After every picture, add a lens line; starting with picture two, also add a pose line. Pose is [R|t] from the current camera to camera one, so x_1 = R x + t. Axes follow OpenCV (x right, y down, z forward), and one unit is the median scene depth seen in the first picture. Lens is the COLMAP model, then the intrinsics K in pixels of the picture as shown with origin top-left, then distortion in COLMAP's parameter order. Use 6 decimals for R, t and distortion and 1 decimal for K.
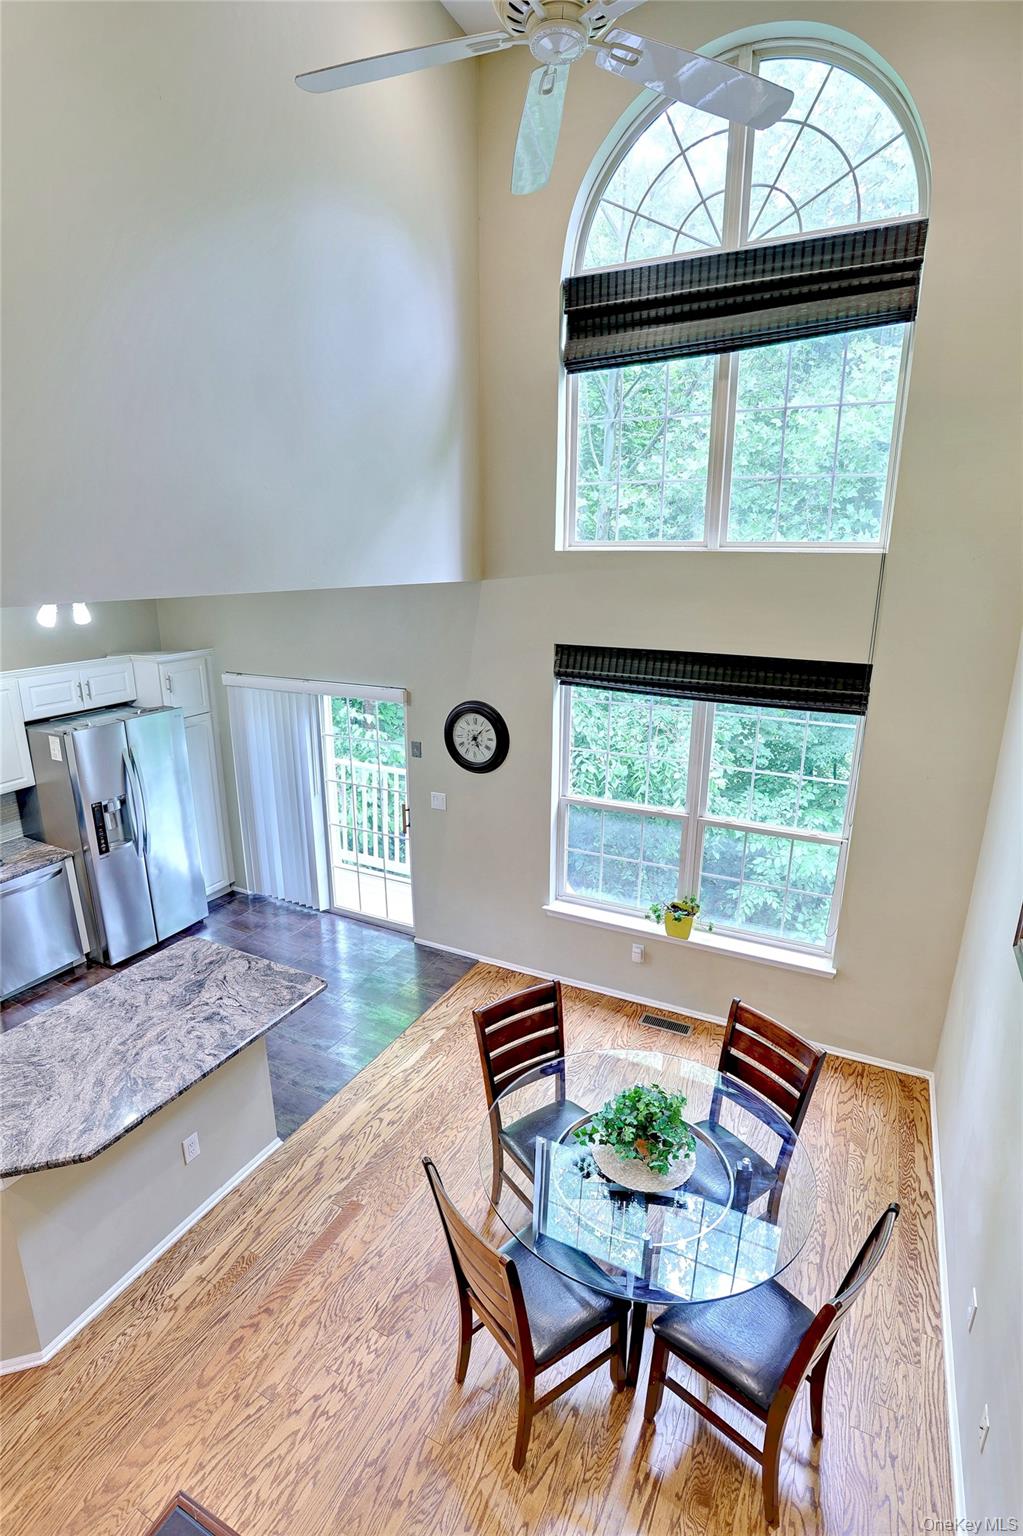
lens RADIAL K [[746.5, 0, 500.8], [0, 746.5, 773.6], [0, 0, 1]] dist [-0.075514, 0.032924]
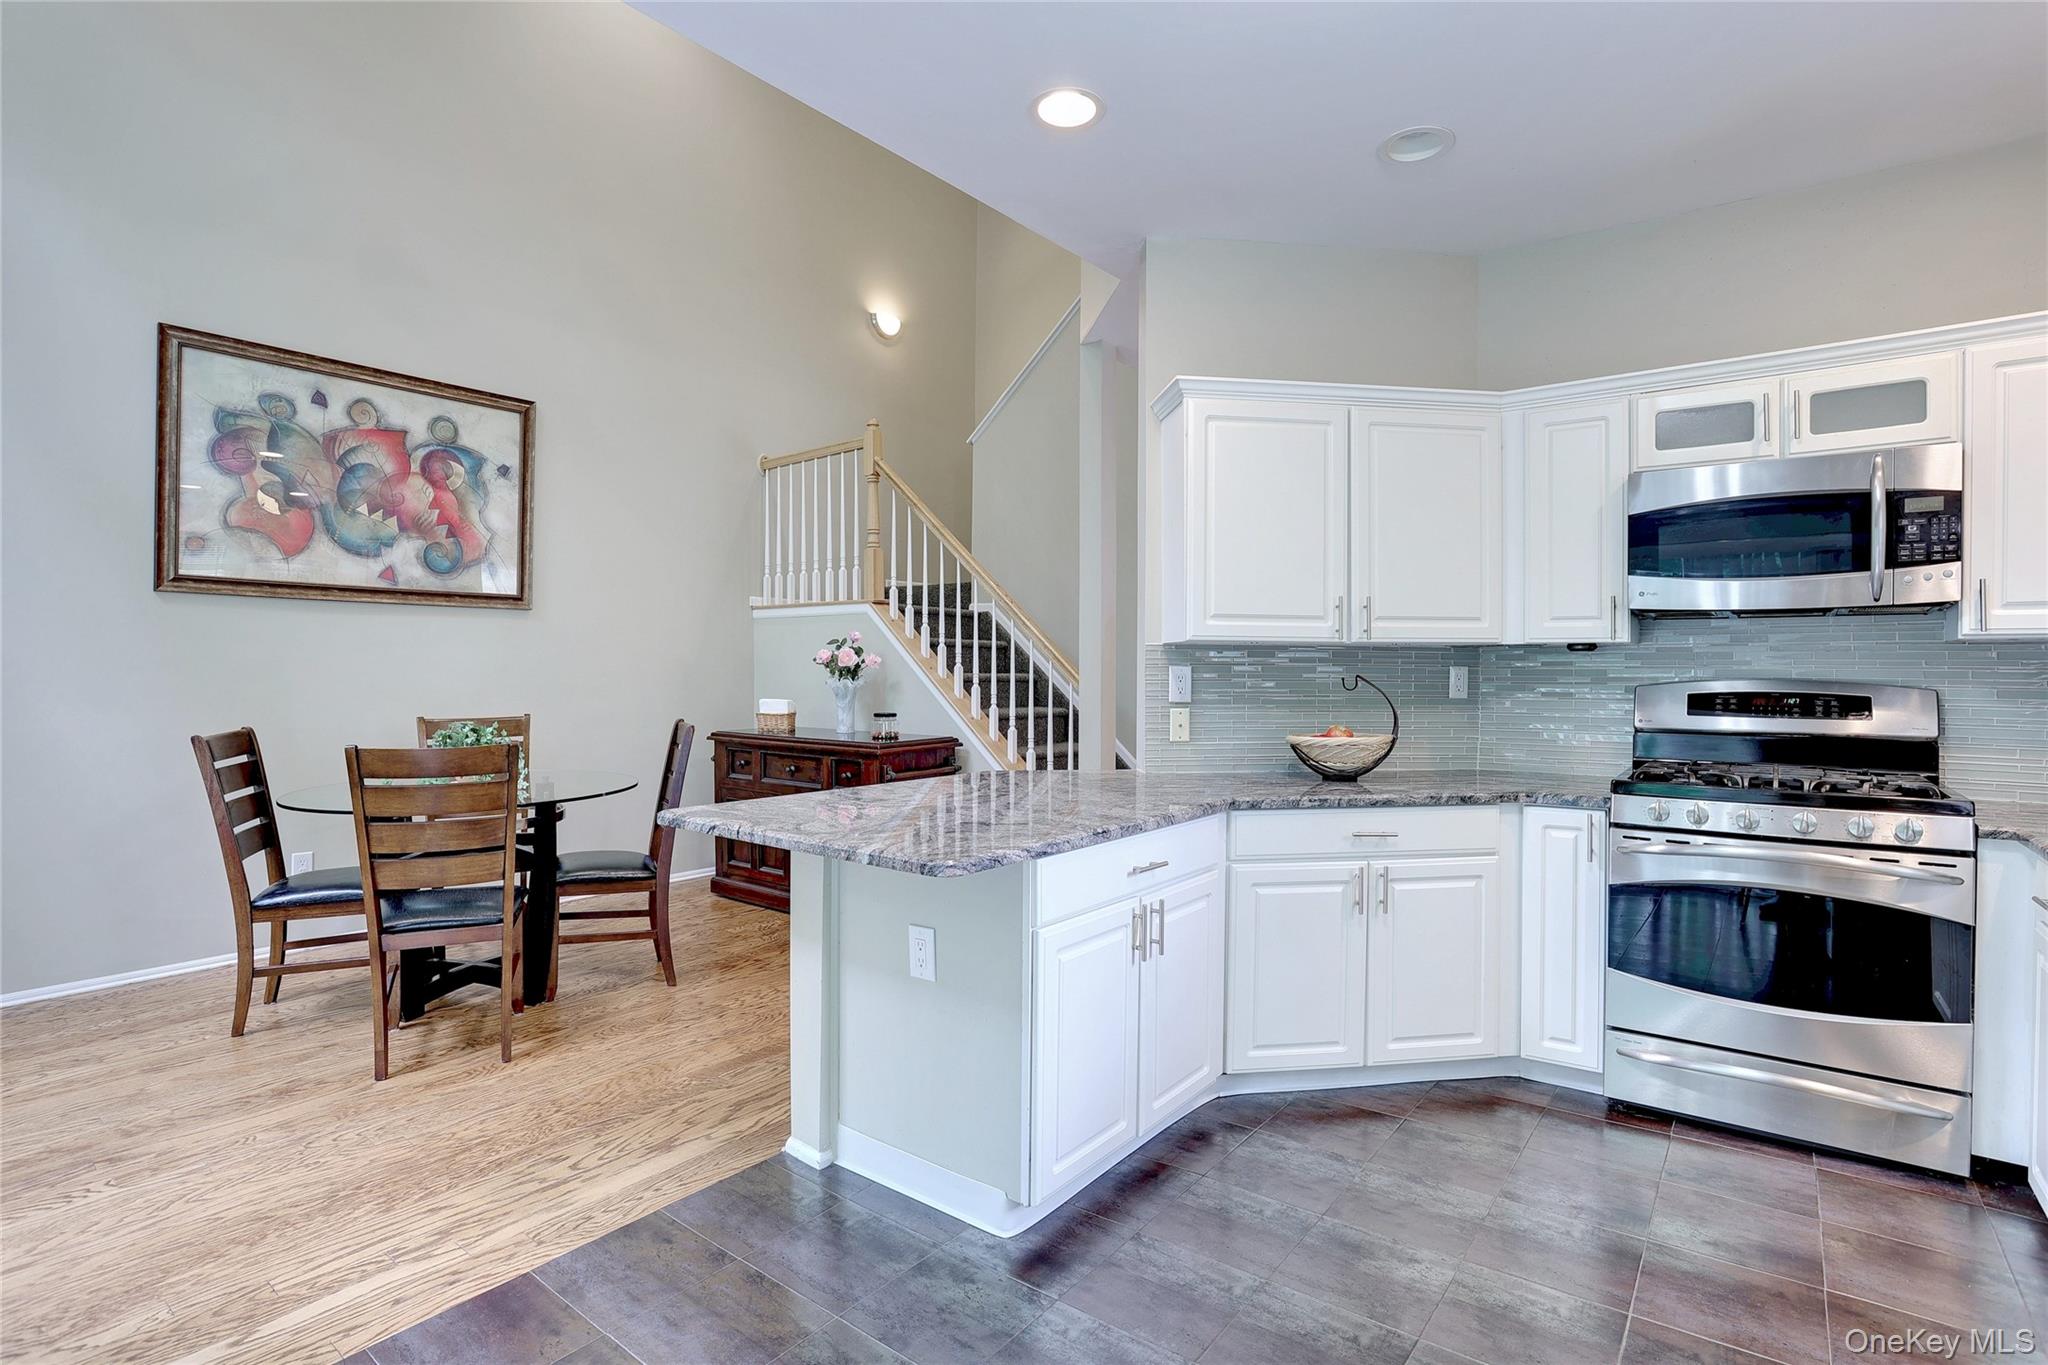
lens RADIAL K [[995.3, 0, 1022.7], [0, 995.3, 672.0], [0, 0, 1]] dist [-0.075514, 0.032924]
pose [[-0.983299, -0.009473, 0.181752, -0.574749], [0.041872, 0.960081, 0.276570, 0.009590], [-0.177117, 0.279561, -0.943650, 1.496699]]
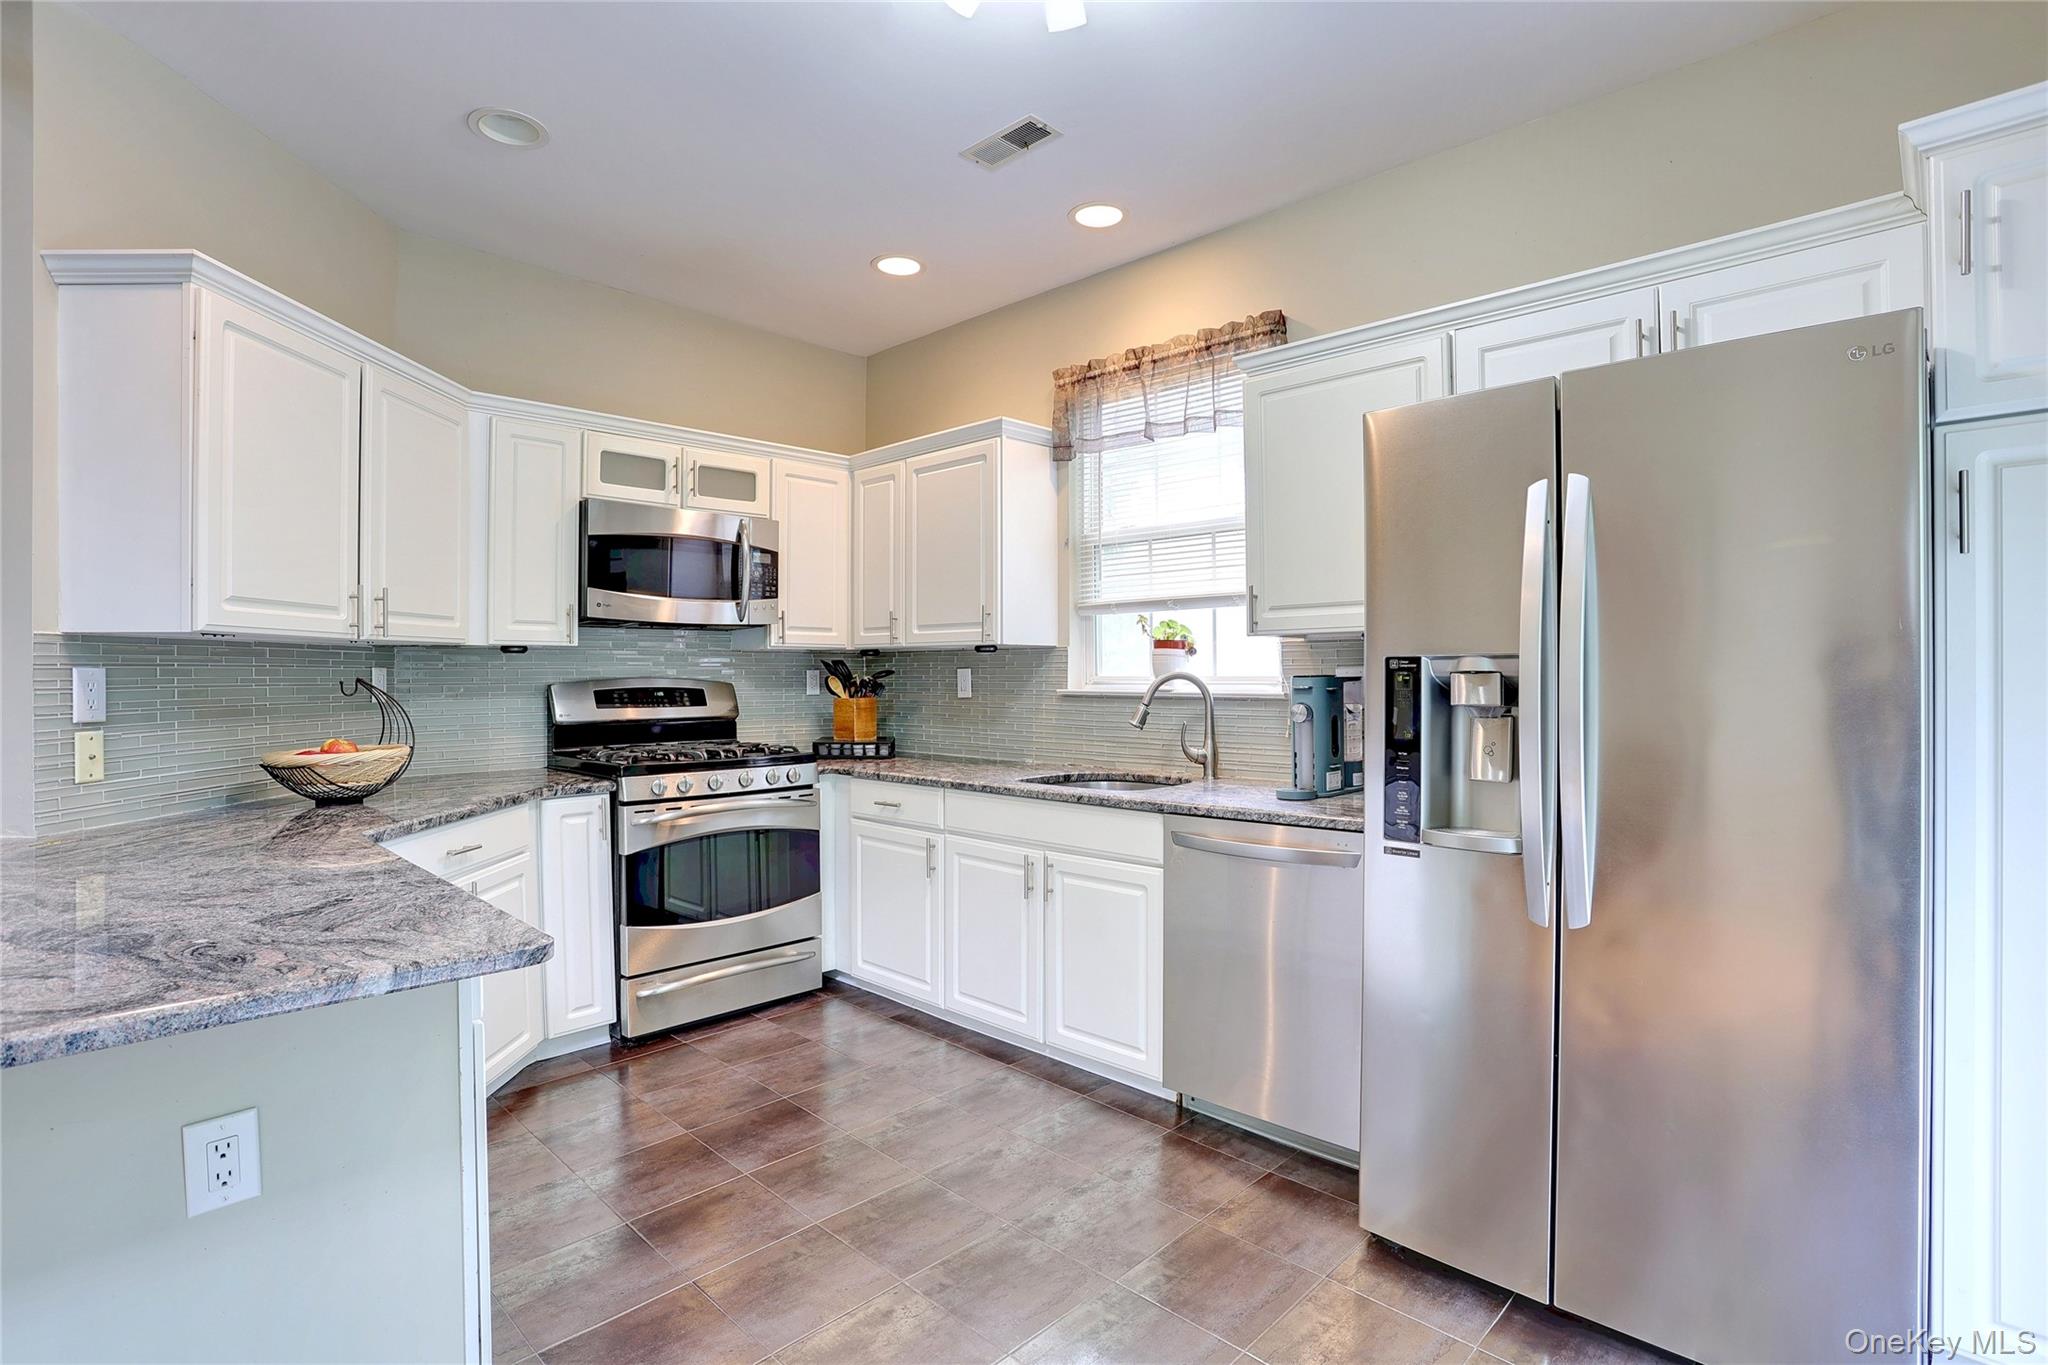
lens RADIAL K [[995.3, 0, 1022.7], [0, 995.3, 672.0], [0, 0, 1]] dist [-0.075514, 0.032924]
pose [[-0.295317, -0.002959, -0.955395, -0.172445], [-0.262881, 0.961648, 0.078279, 0.070351], [0.918522, 0.274272, -0.284769, 1.296672]]
